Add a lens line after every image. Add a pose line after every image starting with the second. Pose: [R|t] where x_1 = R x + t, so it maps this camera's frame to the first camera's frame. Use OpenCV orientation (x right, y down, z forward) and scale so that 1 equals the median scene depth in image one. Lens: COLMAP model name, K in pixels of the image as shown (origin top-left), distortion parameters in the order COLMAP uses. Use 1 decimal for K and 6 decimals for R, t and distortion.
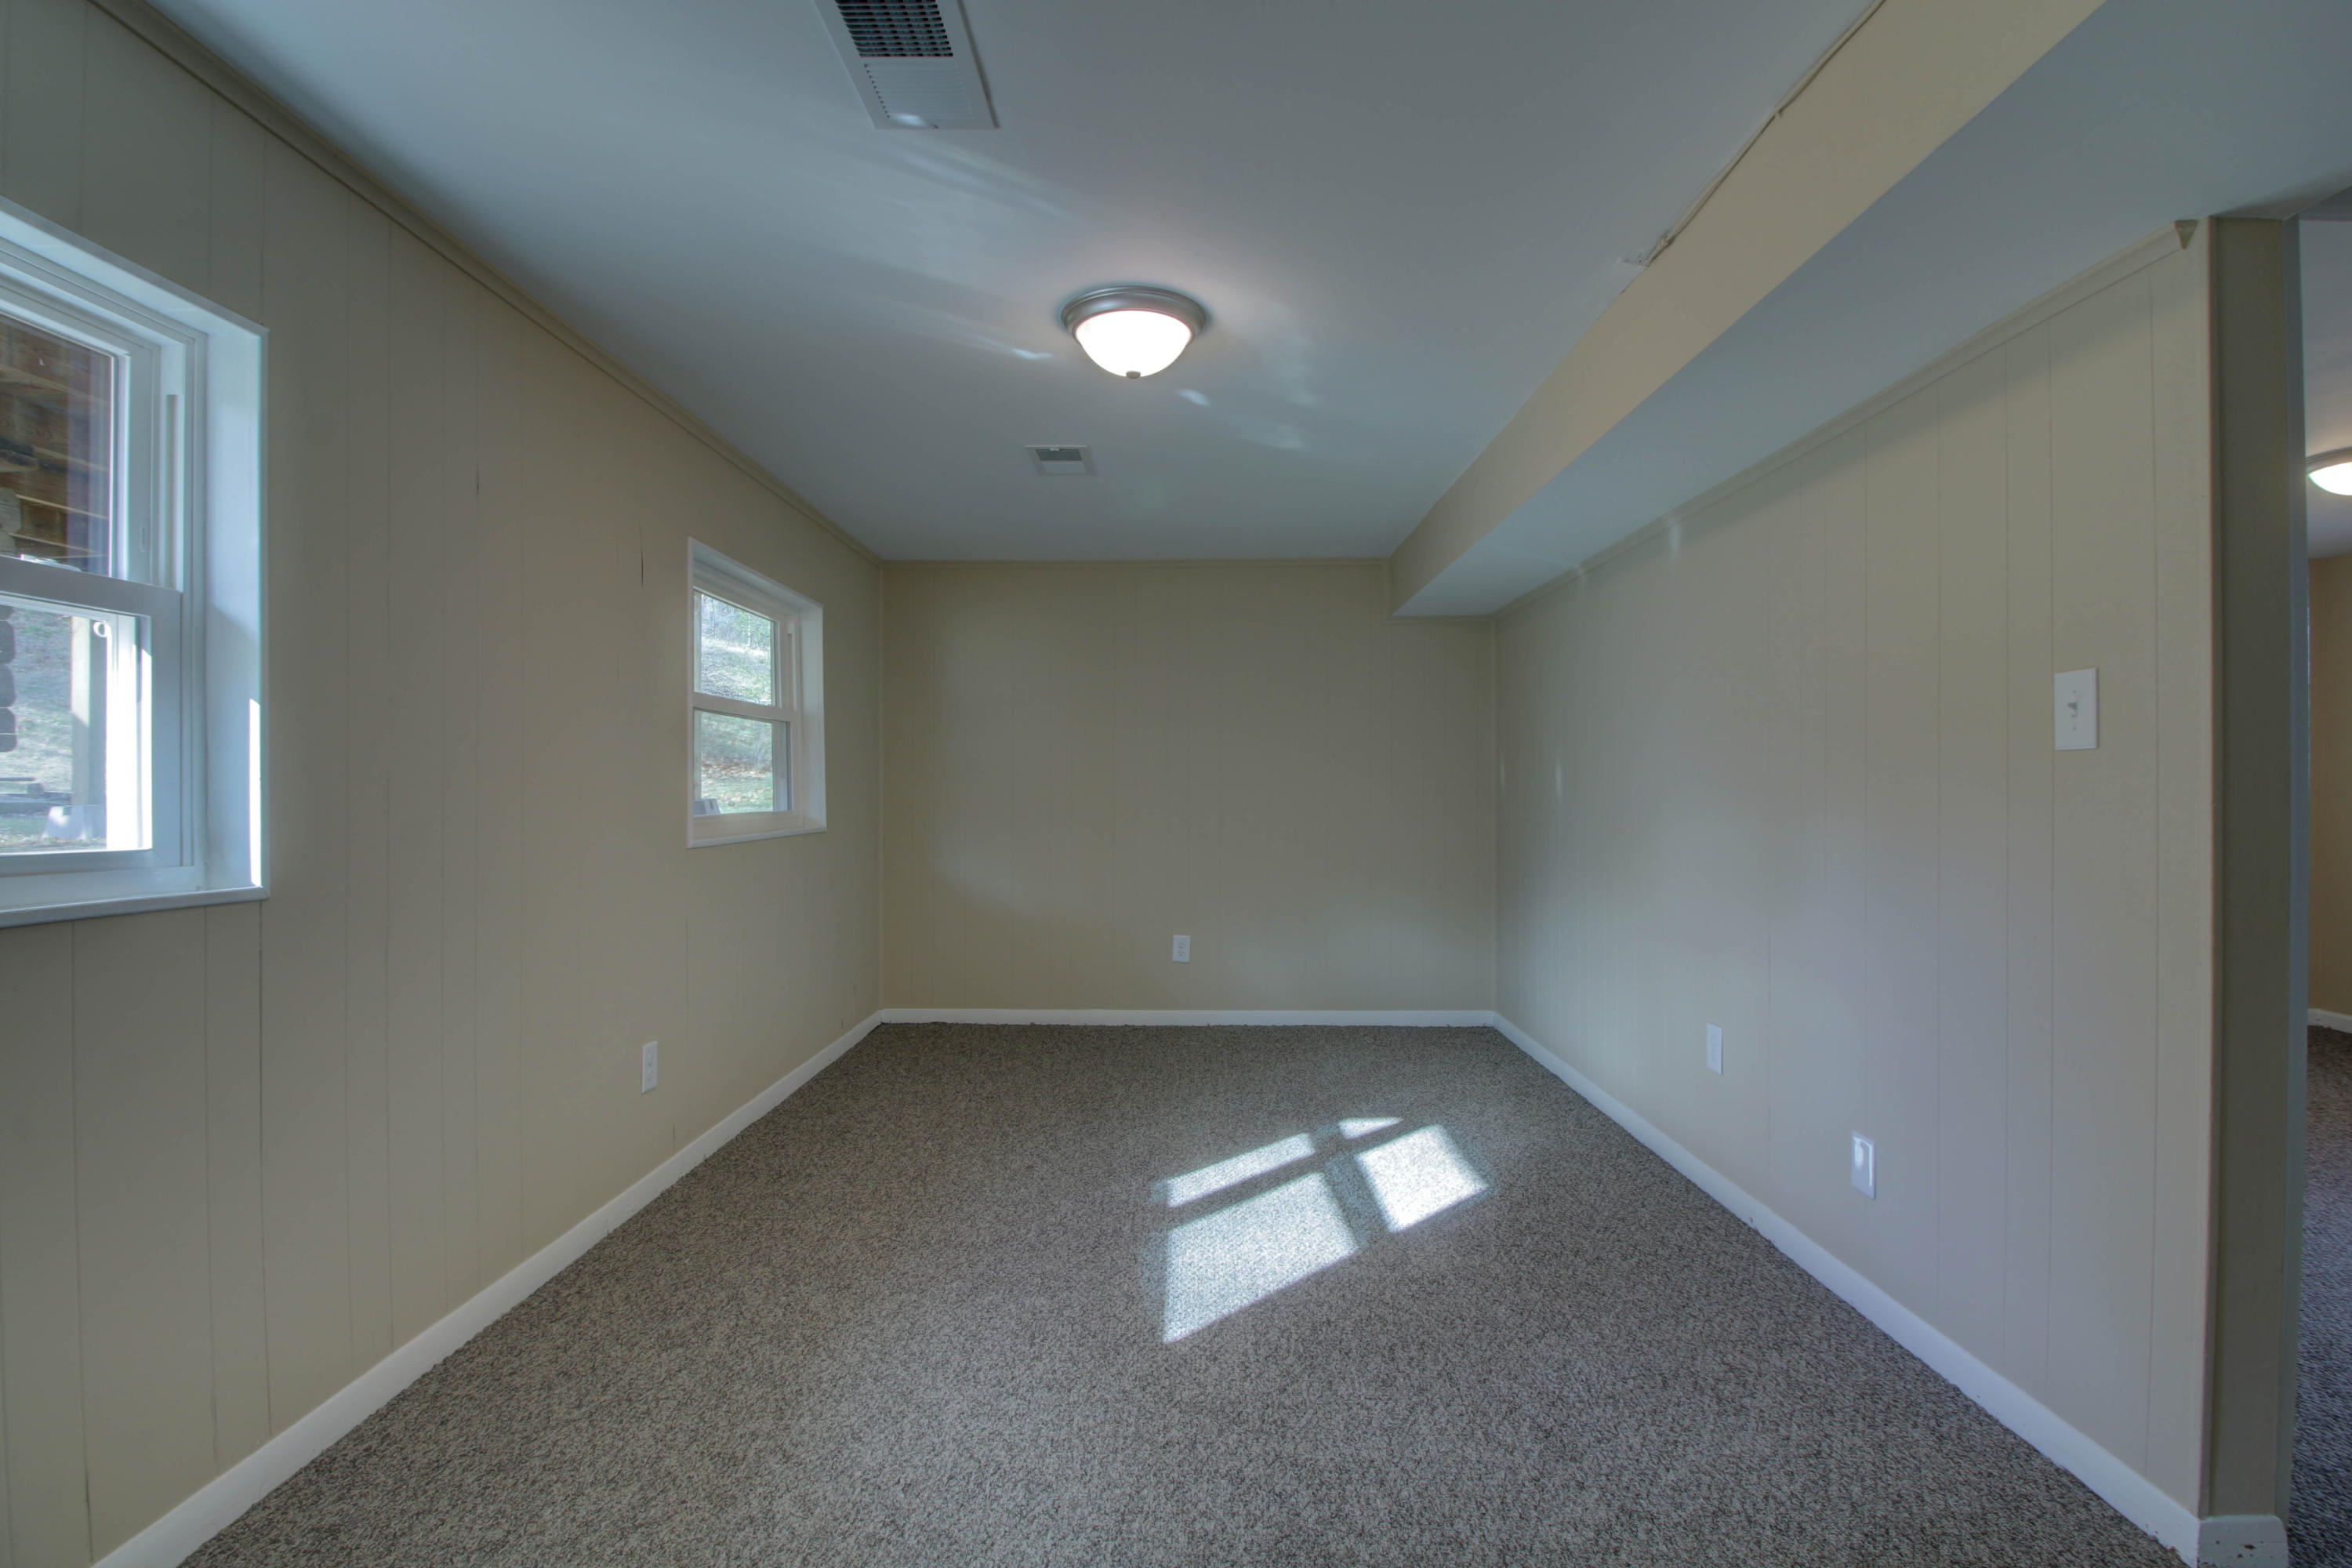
lens RADIAL K [[1065.3, 0, 1175.4], [0, 1065.3, 770.4], [0, 0, 1]] dist [0.020517, -0.014396]
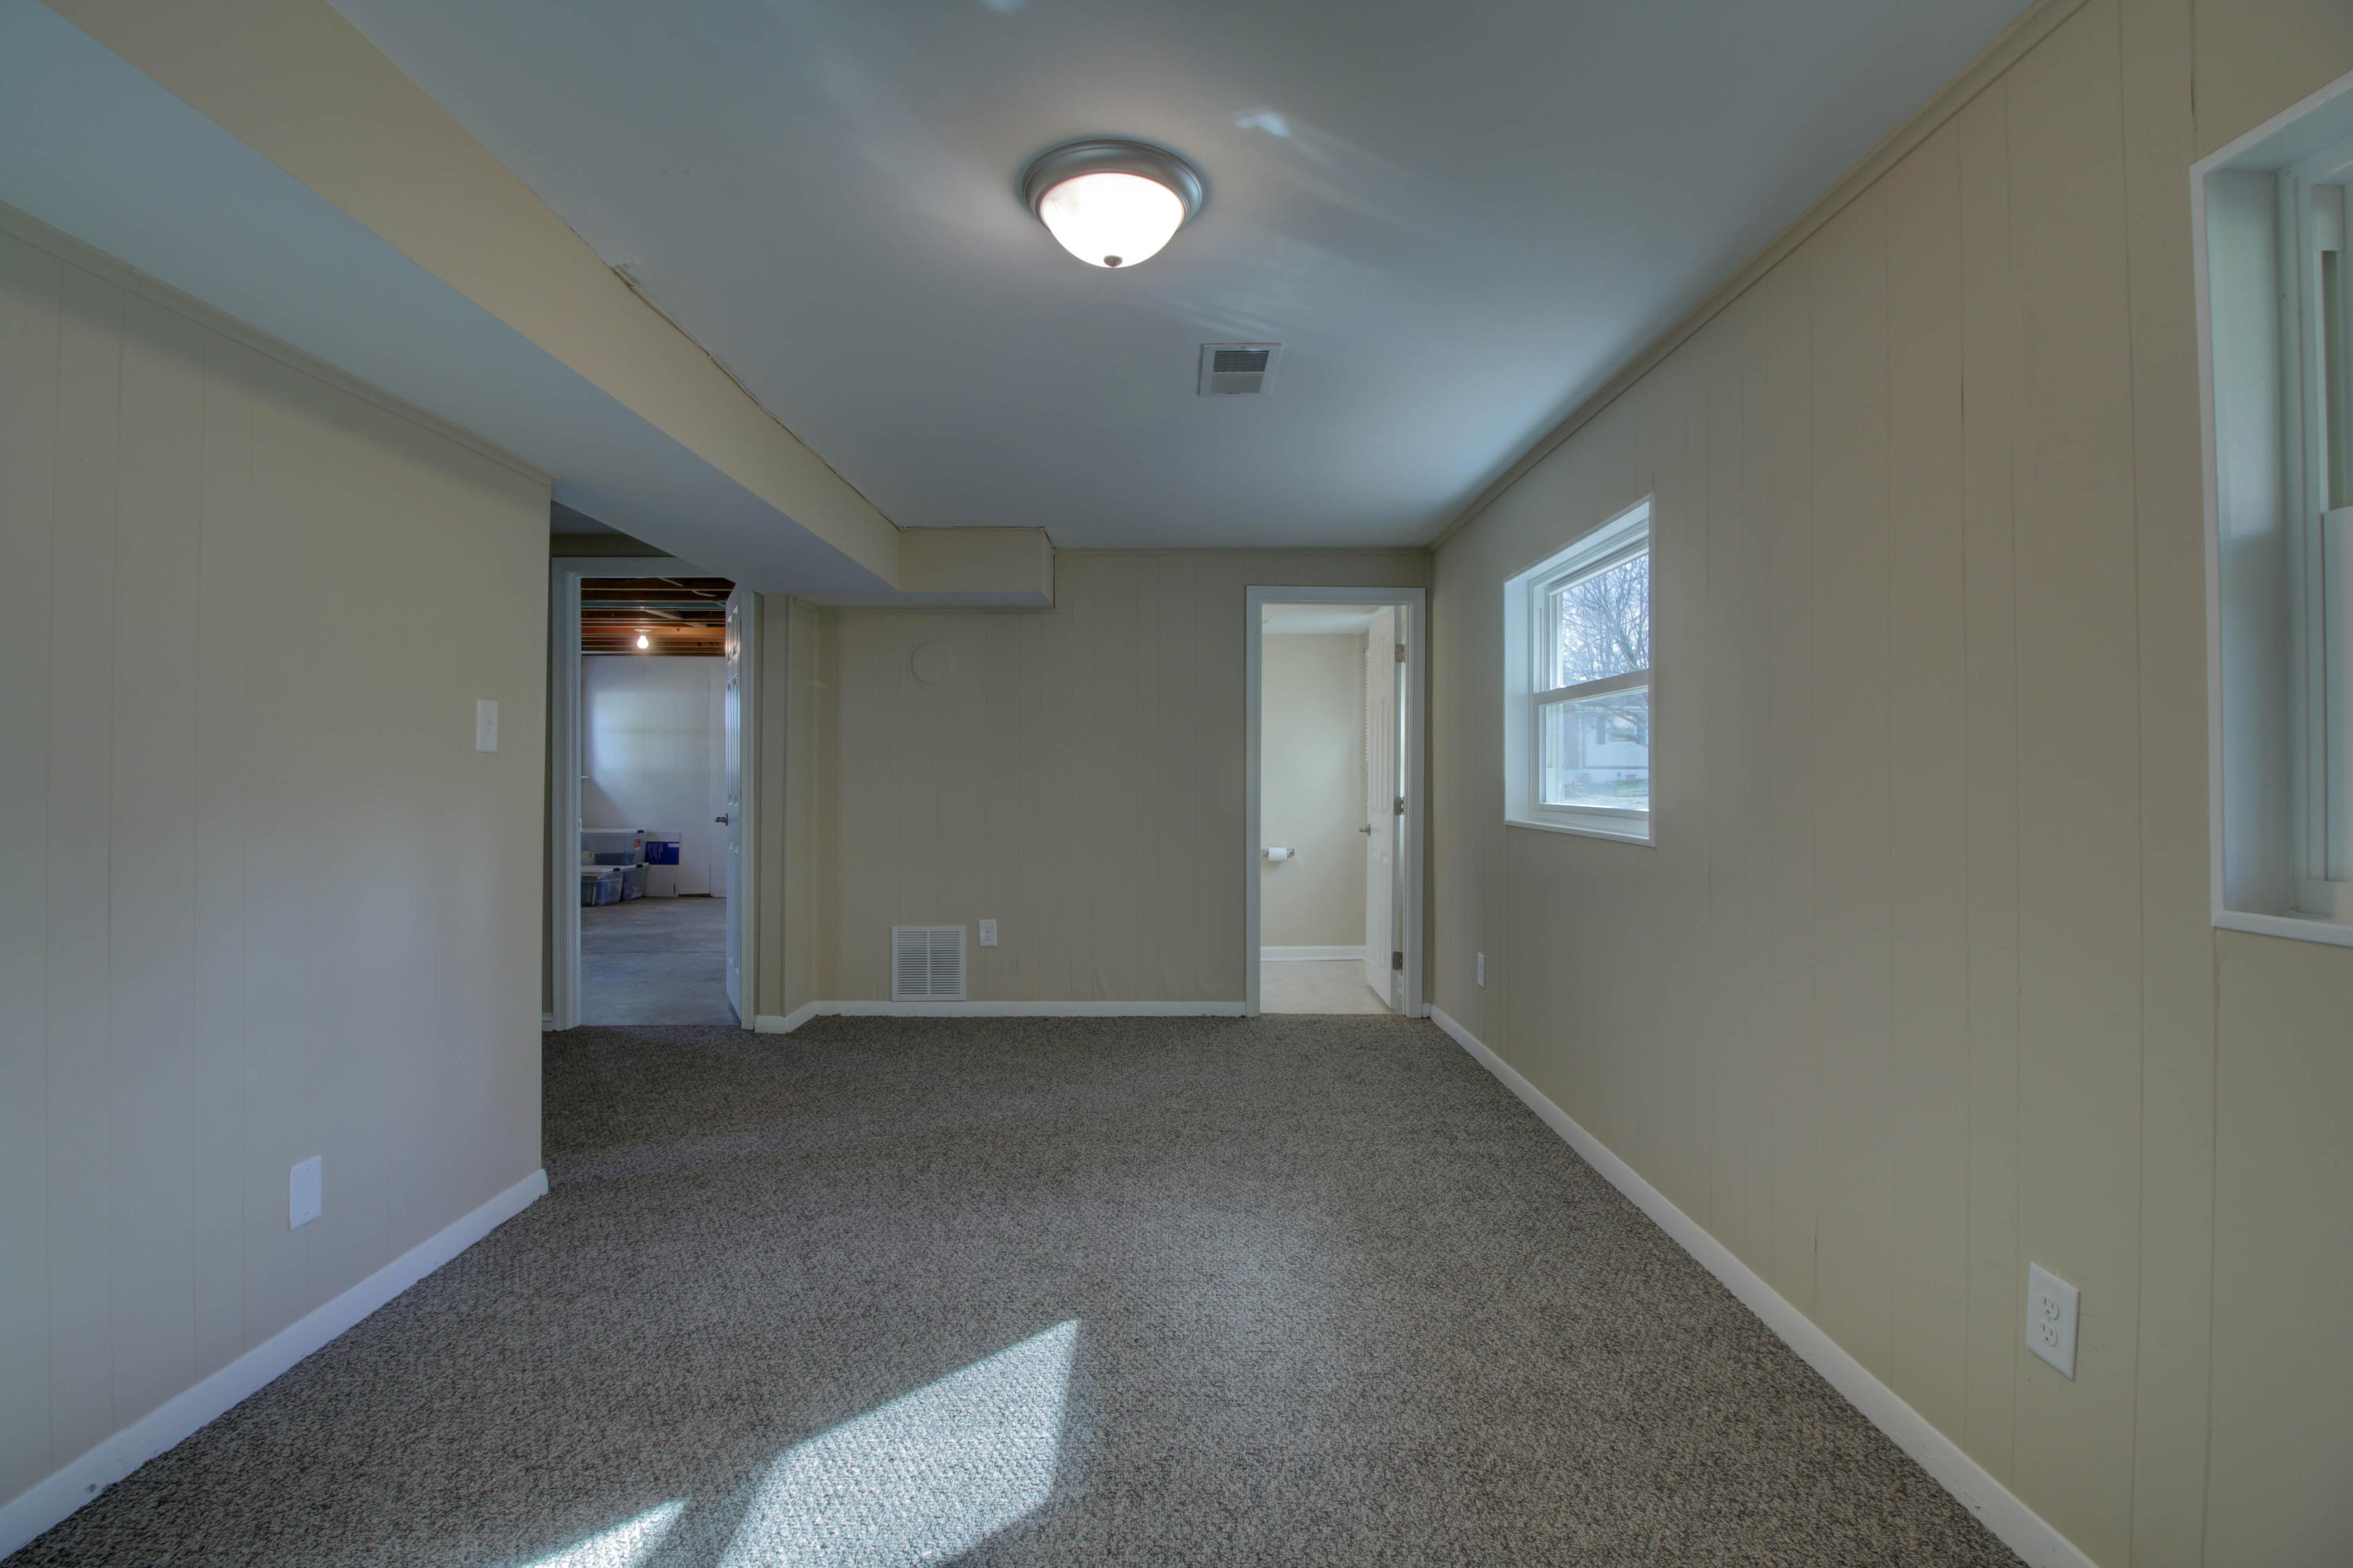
lens RADIAL K [[1065.8, 0, 1175.9], [0, 1065.8, 770.3], [0, 0, 1]] dist [0.020517, -0.014396]
pose [[-0.999826, -0.000777, -0.018614, -0.081807], [-0.000354, 0.999743, -0.022683, 0.032633], [0.018627, -0.022672, -0.999569, 2.034025]]
